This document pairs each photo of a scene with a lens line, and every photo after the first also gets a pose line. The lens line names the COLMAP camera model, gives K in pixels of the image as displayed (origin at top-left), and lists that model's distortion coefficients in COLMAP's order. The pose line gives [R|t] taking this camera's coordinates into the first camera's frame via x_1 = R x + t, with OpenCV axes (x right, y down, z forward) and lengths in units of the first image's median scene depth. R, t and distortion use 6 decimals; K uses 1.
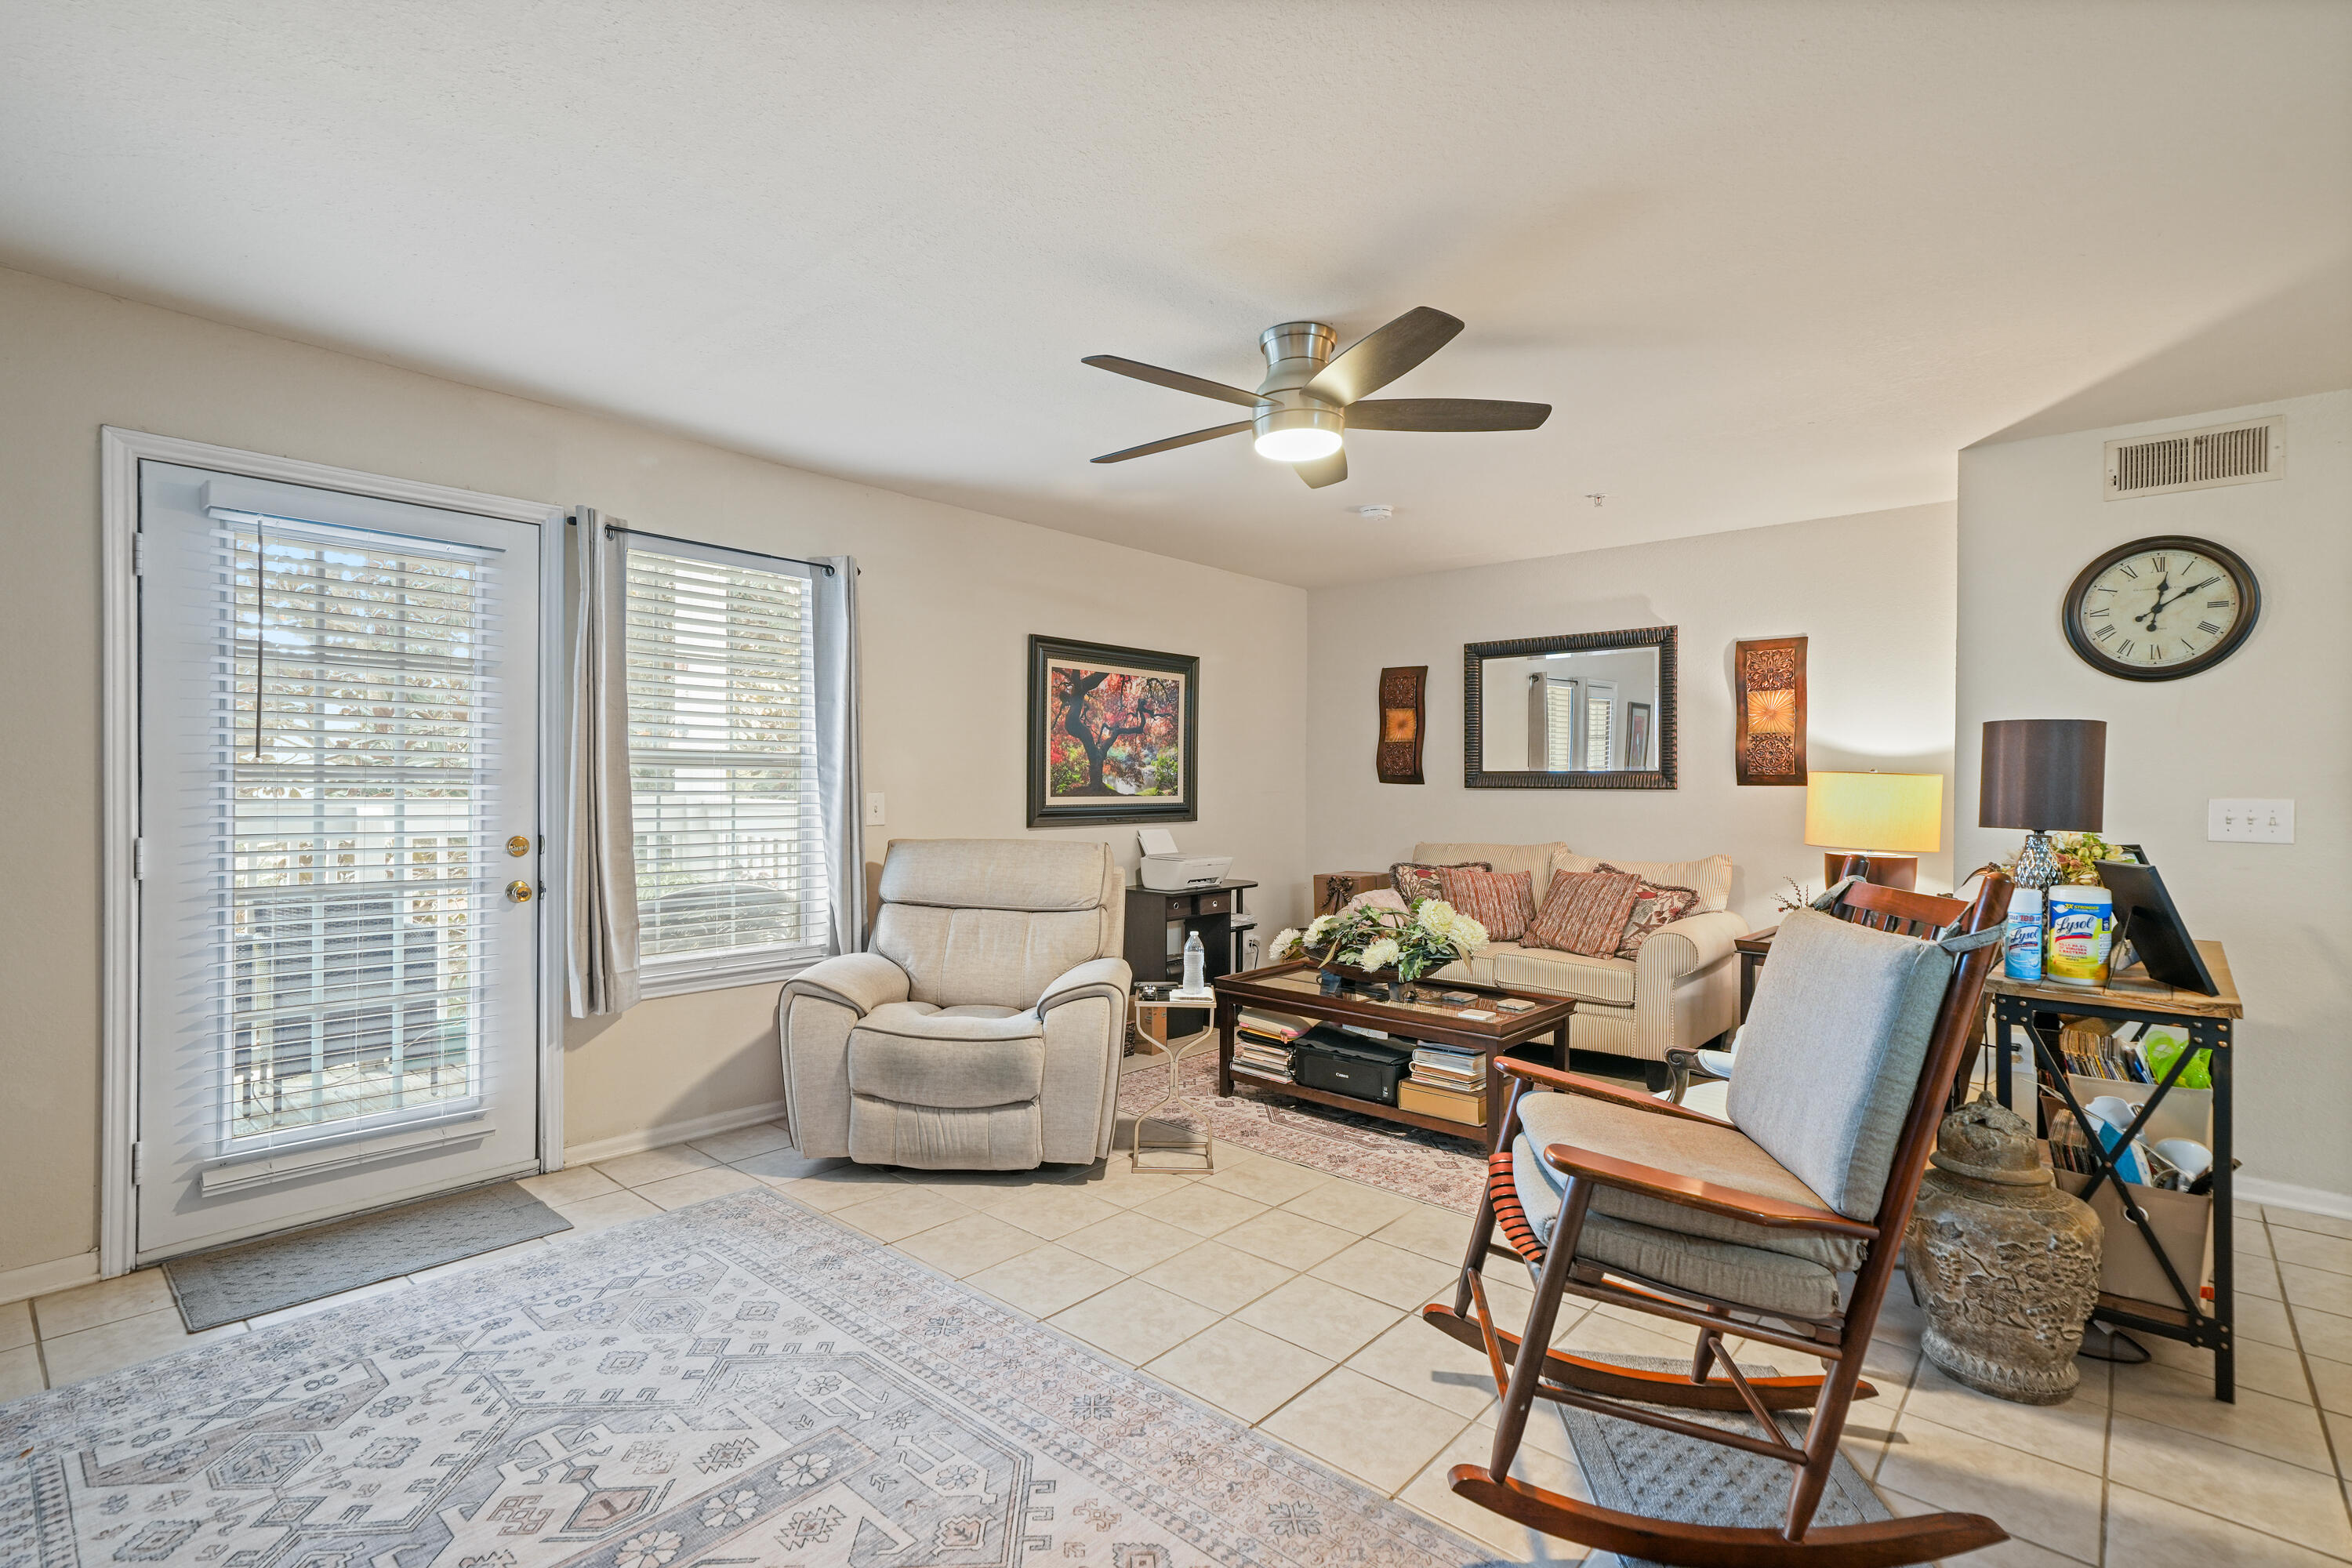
lens RADIAL K [[1092.3, 0, 1176.0], [0, 1092.3, 784.0], [0, 0, 1]] dist [0.003245, 0.000698]
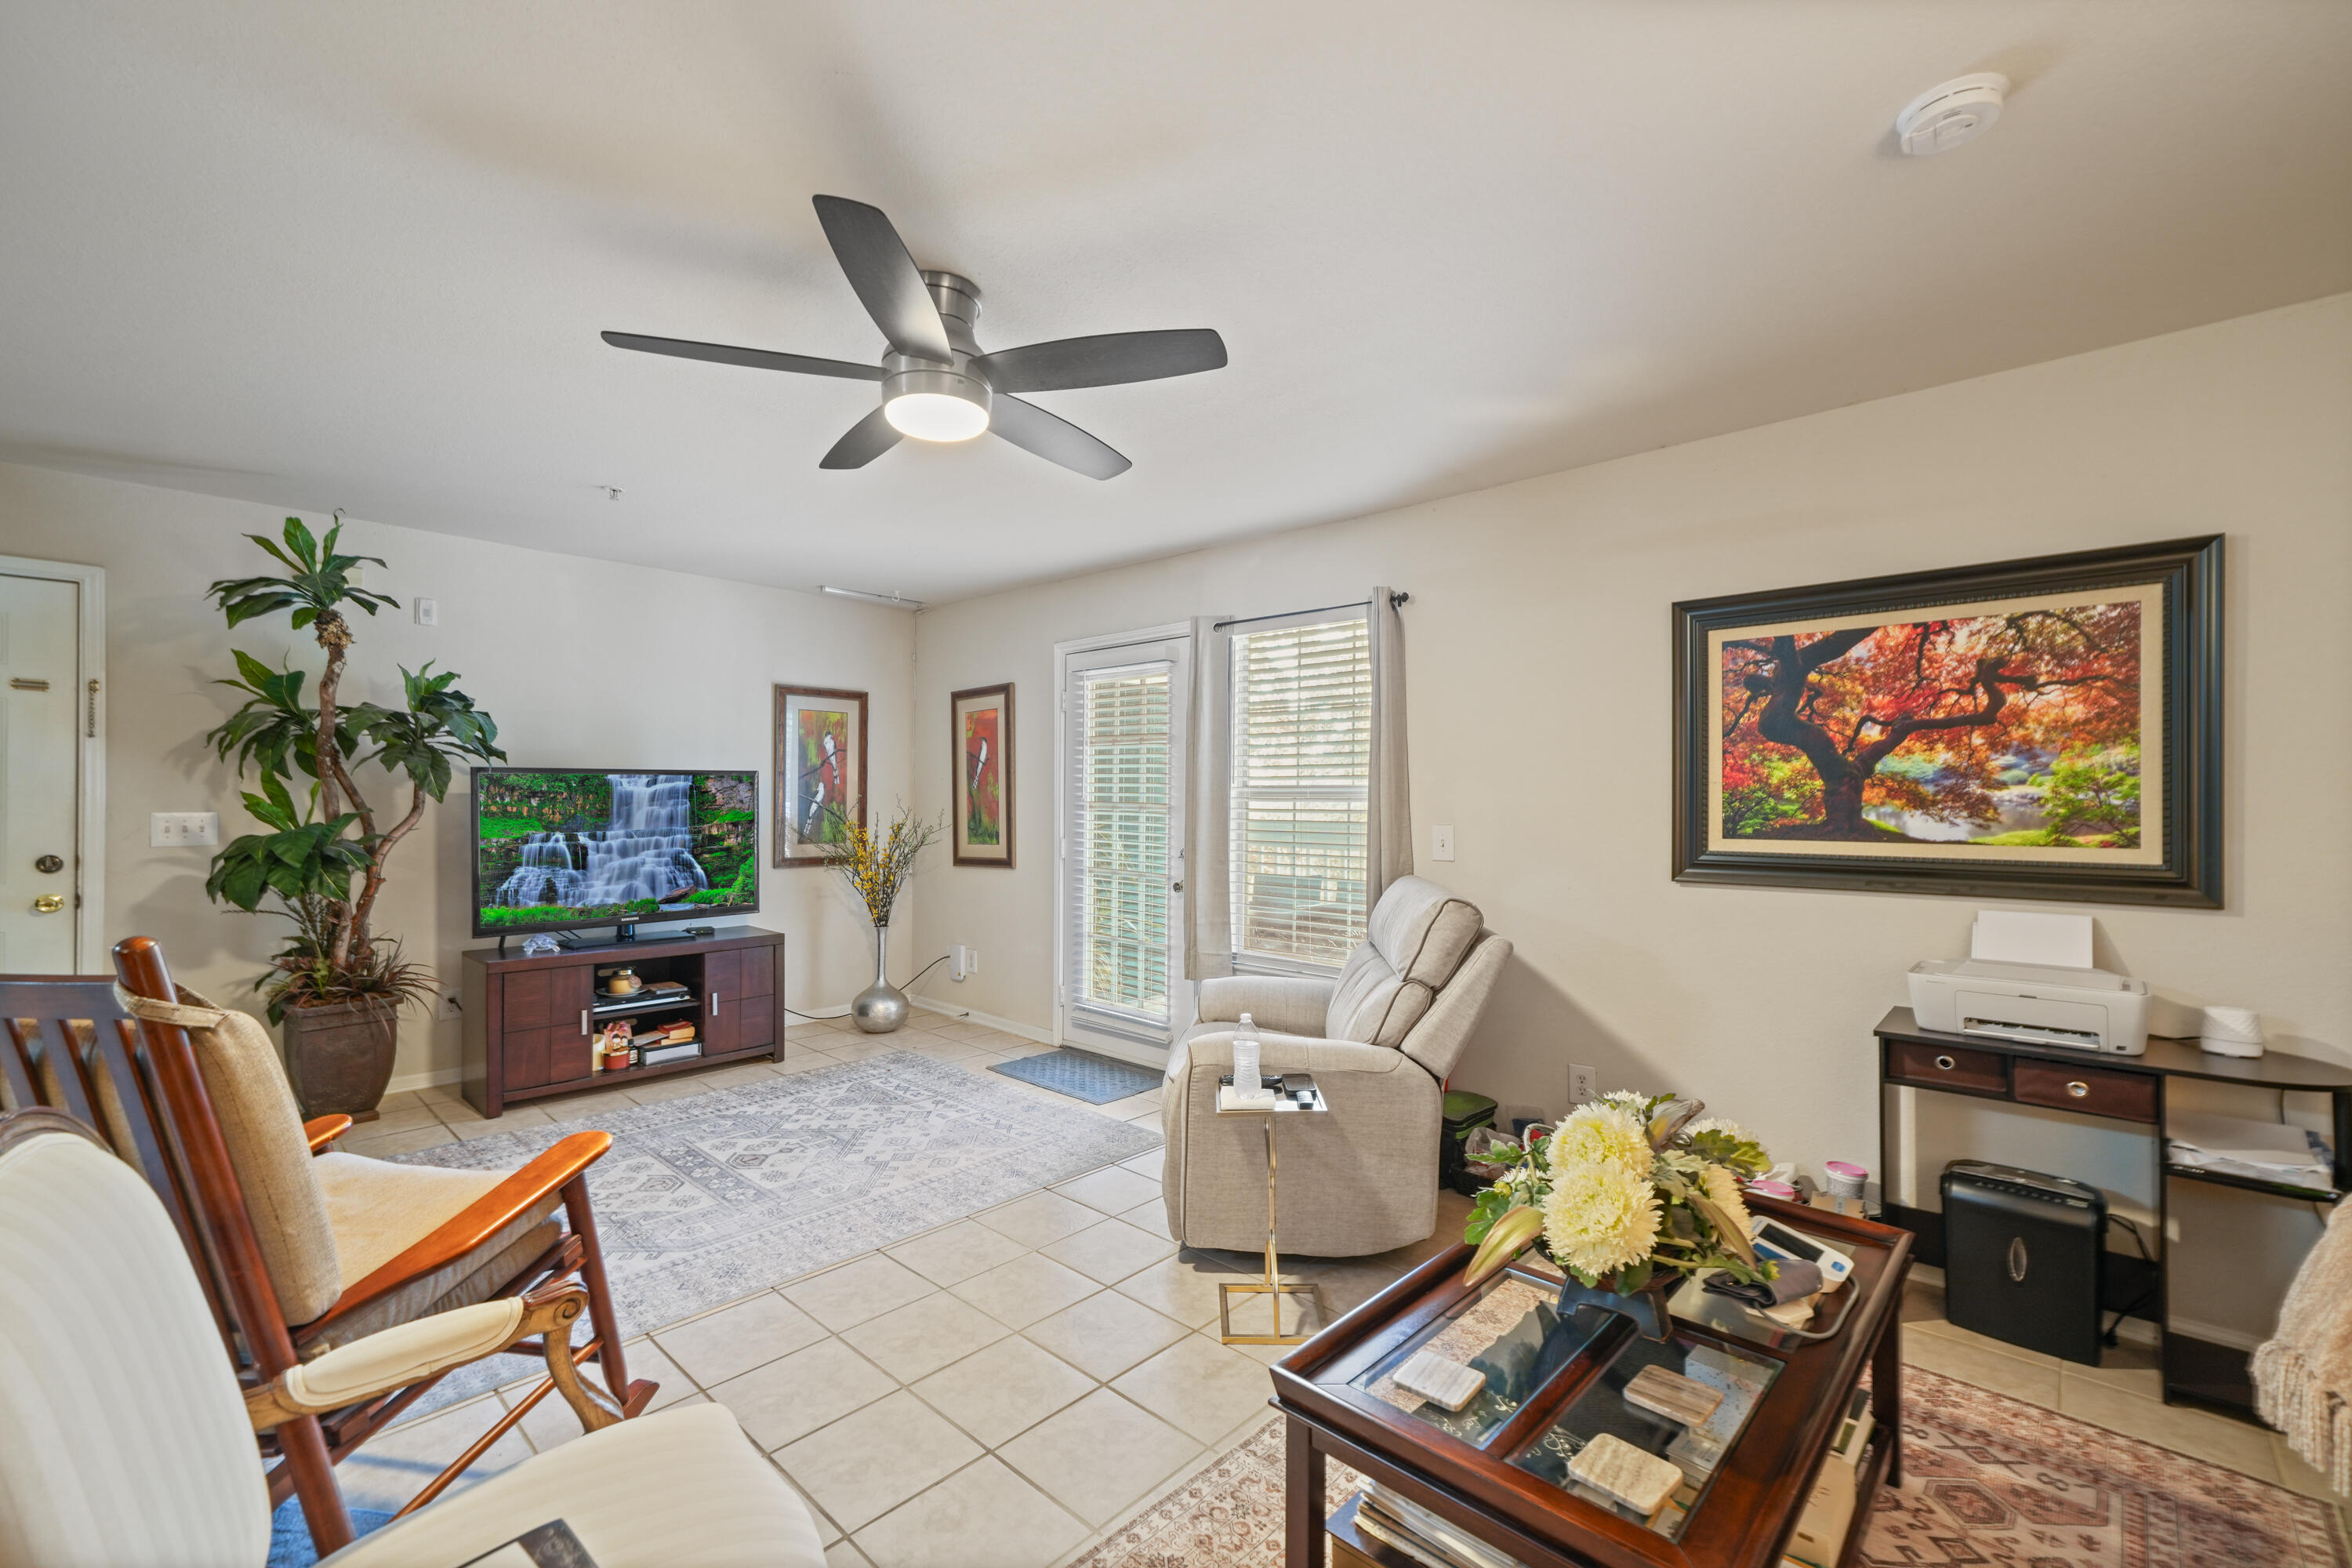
lens RADIAL K [[994.3, 0, 1163.2], [0, 994.3, 784.2], [0, 0, 1]] dist [-0.000548, 0.003888]
pose [[-0.037482, -0.022274, -0.999049, 0.493657], [-0.006283, 0.999737, -0.022054, -0.005454], [0.999278, 0.005450, -0.037612, 0.674911]]
